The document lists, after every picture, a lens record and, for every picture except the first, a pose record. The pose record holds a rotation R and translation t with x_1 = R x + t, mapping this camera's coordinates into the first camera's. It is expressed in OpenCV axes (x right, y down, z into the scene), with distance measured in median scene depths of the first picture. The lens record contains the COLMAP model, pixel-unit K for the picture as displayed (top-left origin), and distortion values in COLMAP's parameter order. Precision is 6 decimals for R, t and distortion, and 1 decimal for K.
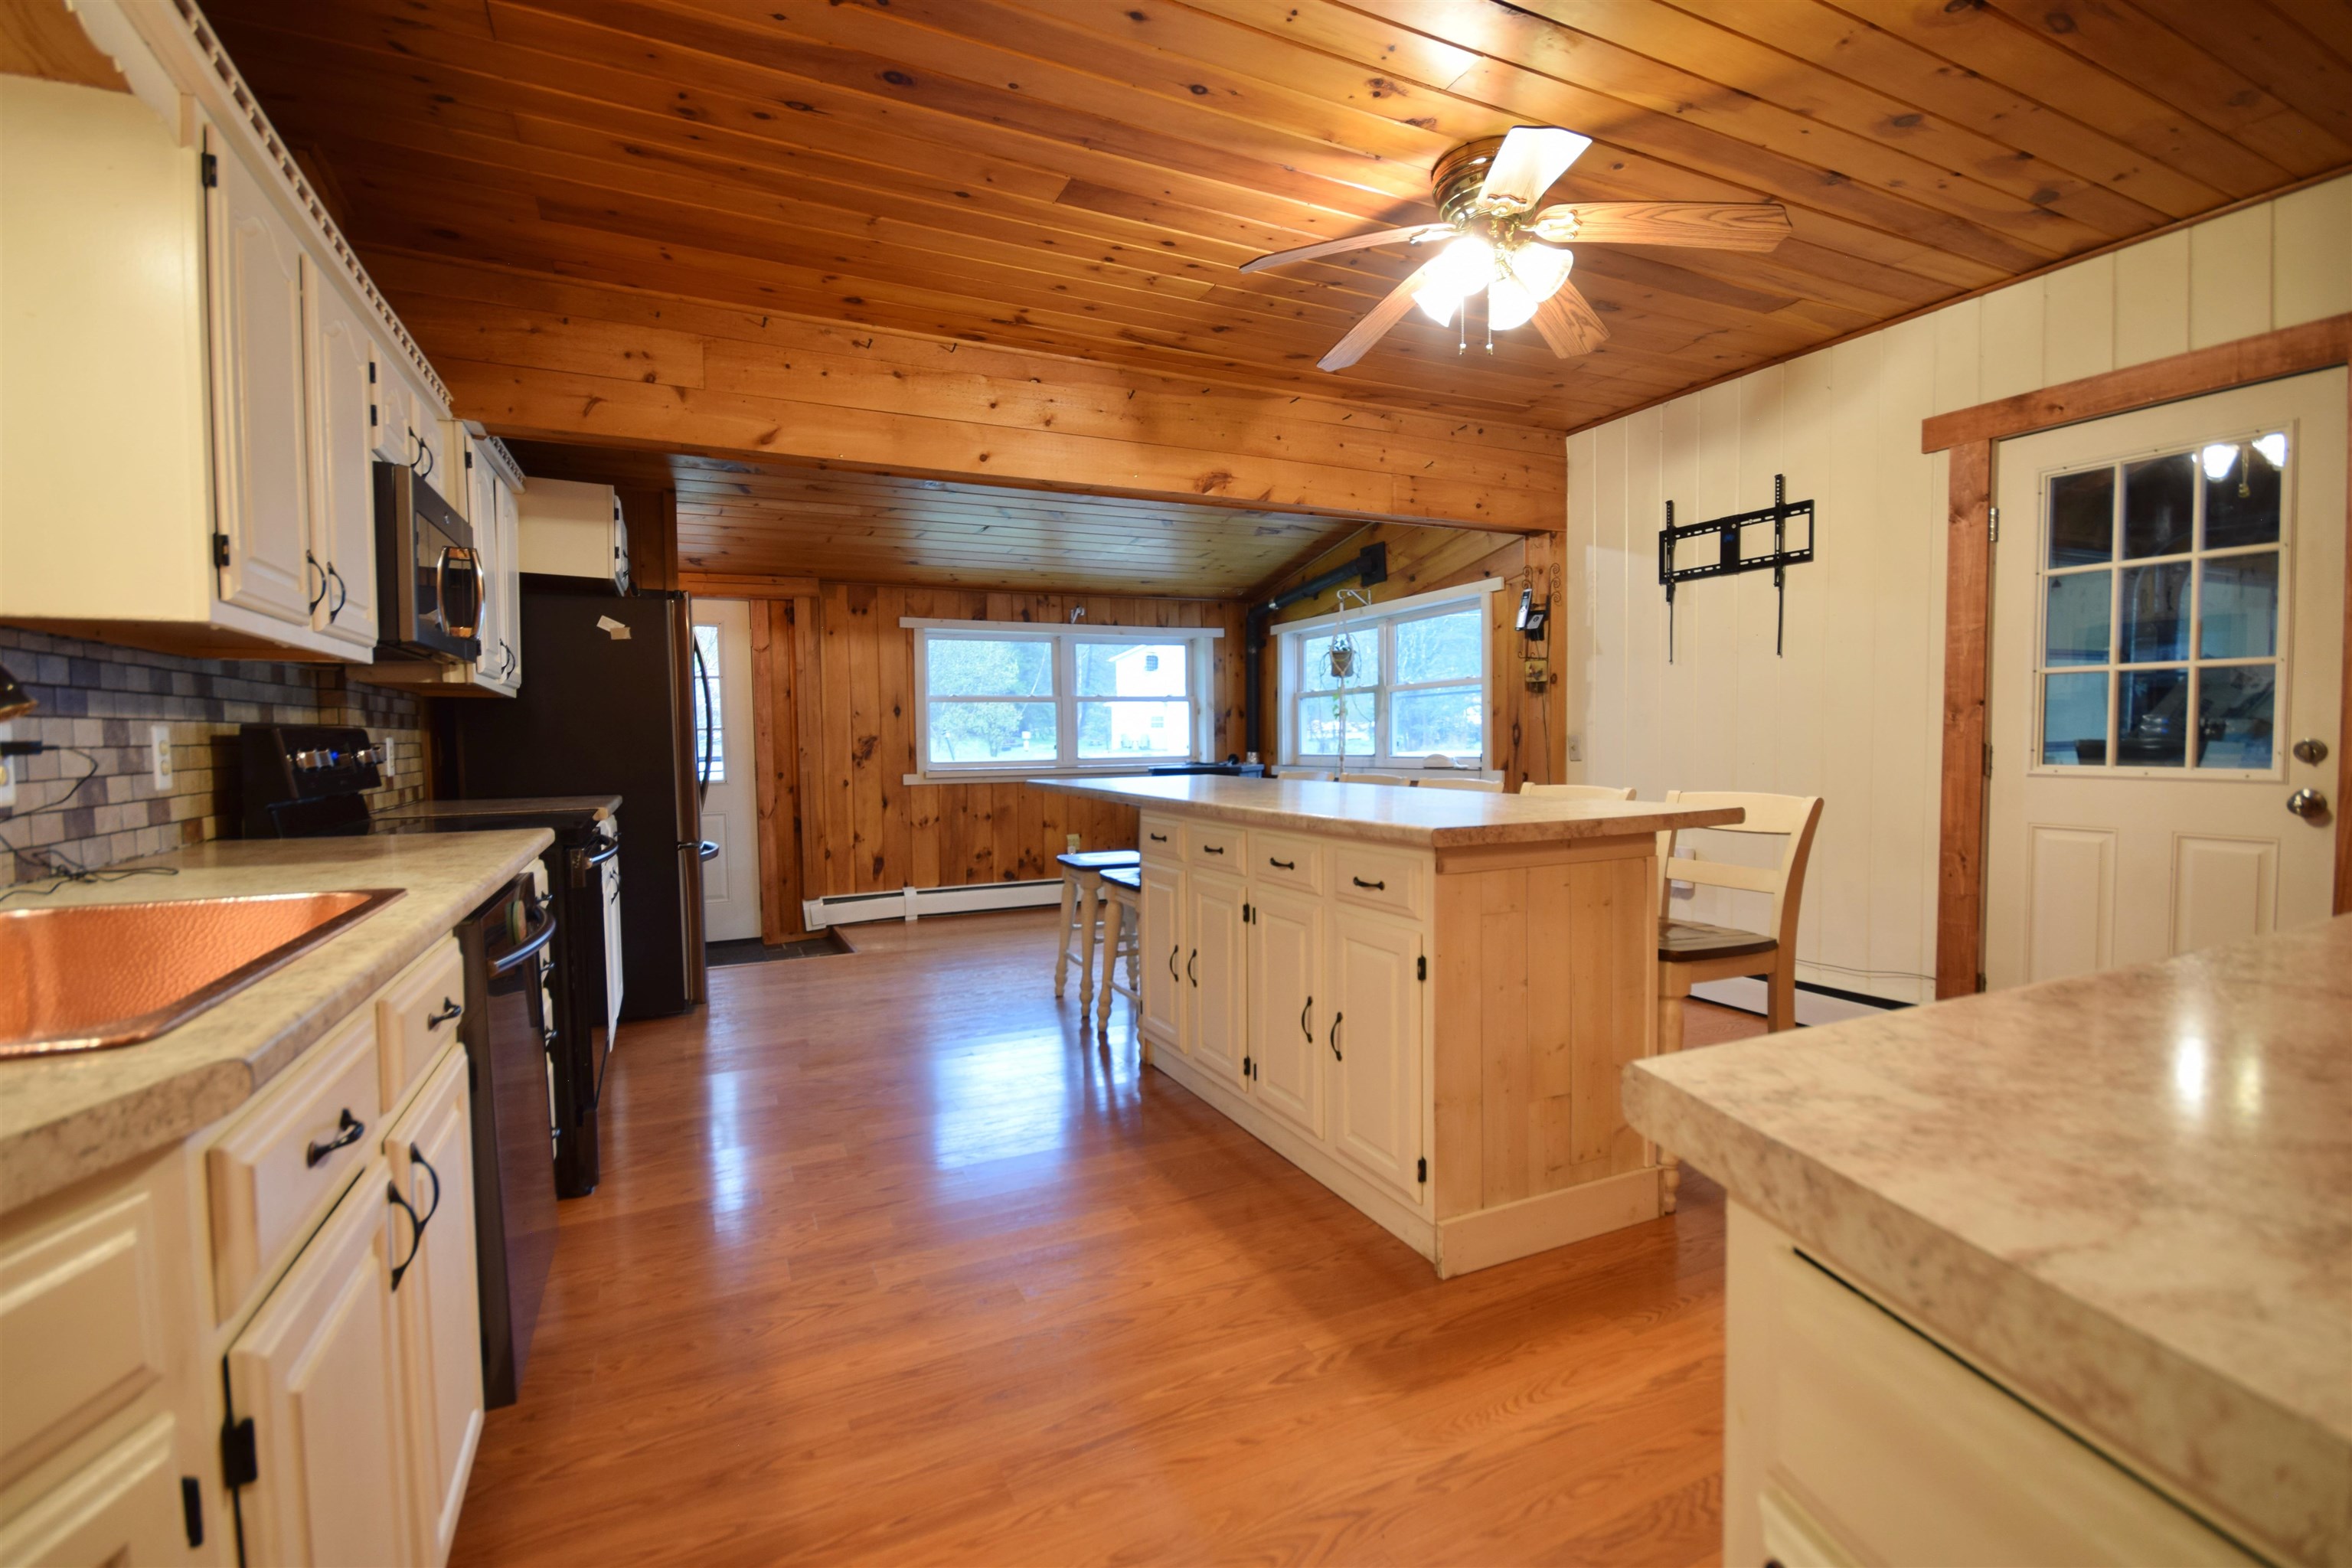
lens RADIAL K [[1027.1, 0, 1168.0], [0, 1027.1, 780.0], [0, 0, 1]] dist [0.017708, -0.015929]
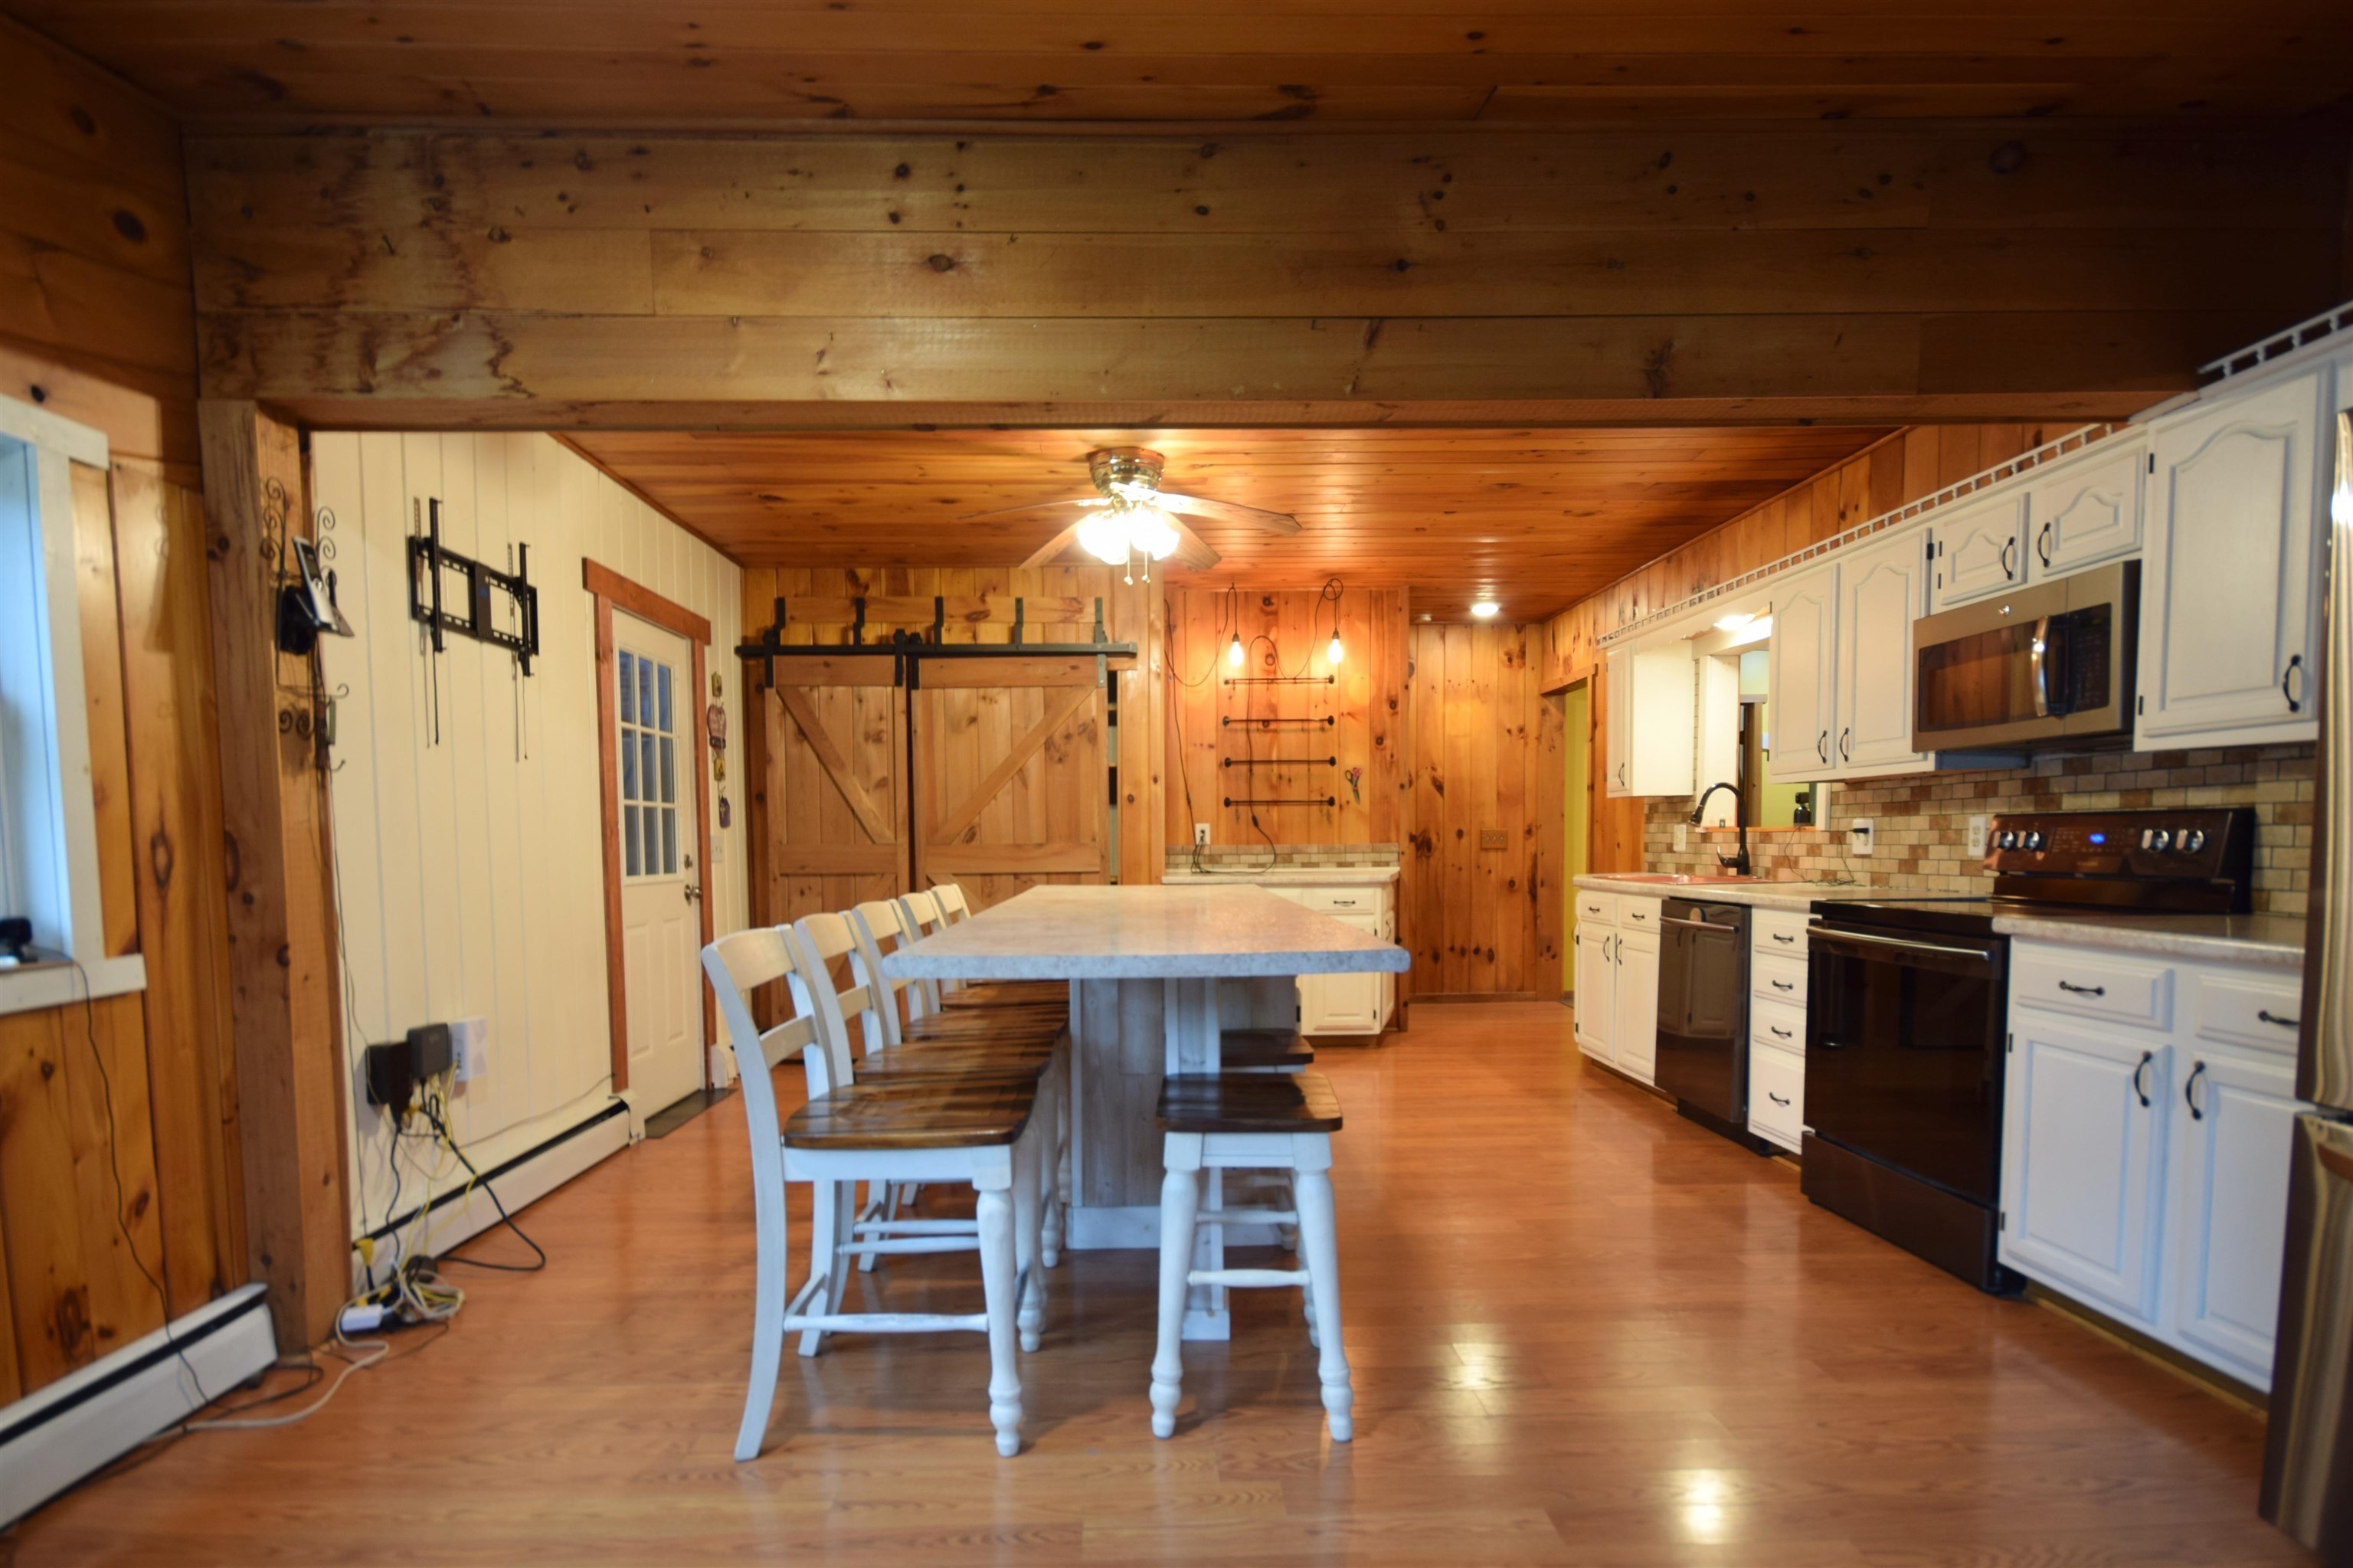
lens RADIAL K [[1150.3, 0, 1198.4], [0, 1150.3, 913.2], [0, 0, 1]] dist [0.002072, 0.001018]
pose [[-0.934793, -0.000501, 0.355193, -0.142981], [0.038269, 0.994036, 0.102117, -0.042034], [-0.353126, 0.109051, -0.929198, 0.984541]]
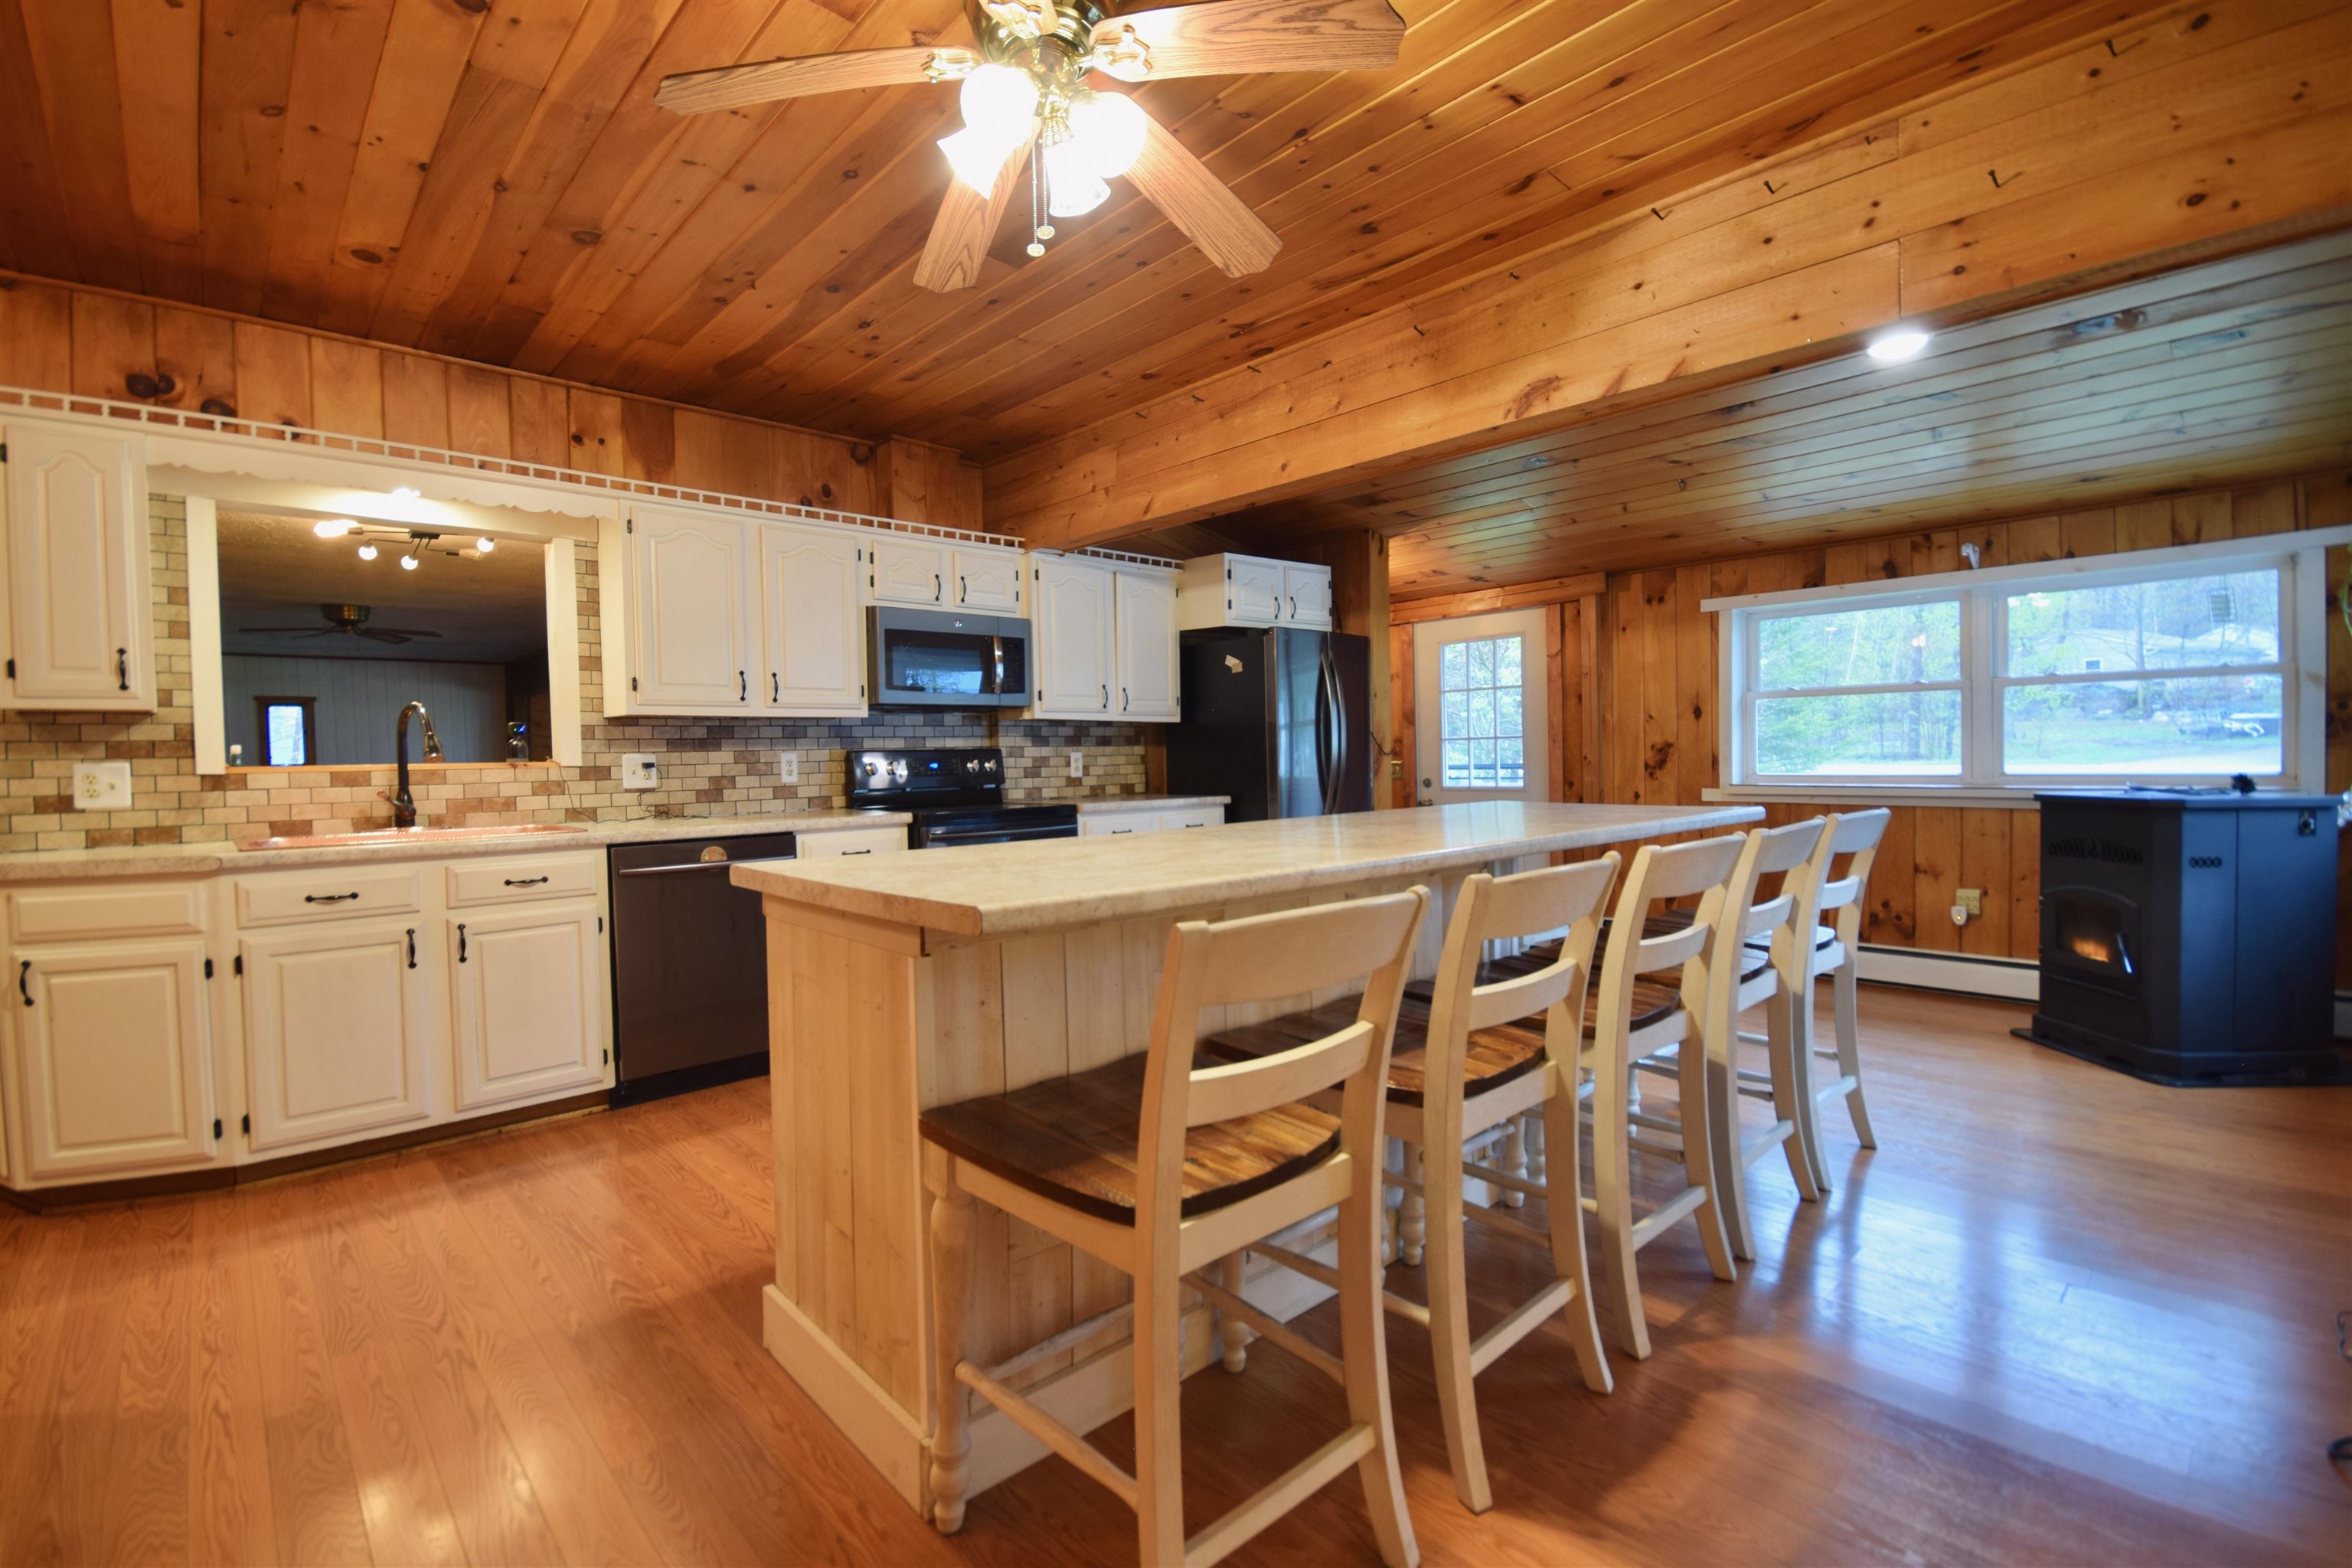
lens RADIAL K [[1012.5, 0, 1158.8], [0, 1012.5, 783.5], [0, 0, 1]] dist [-0.001584, -0.005814]
pose [[0.307072, 0.033861, -0.951084, 0.394637], [-0.026276, 0.999288, 0.027094, -0.020394], [0.951323, 0.016671, 0.307743, 0.335146]]
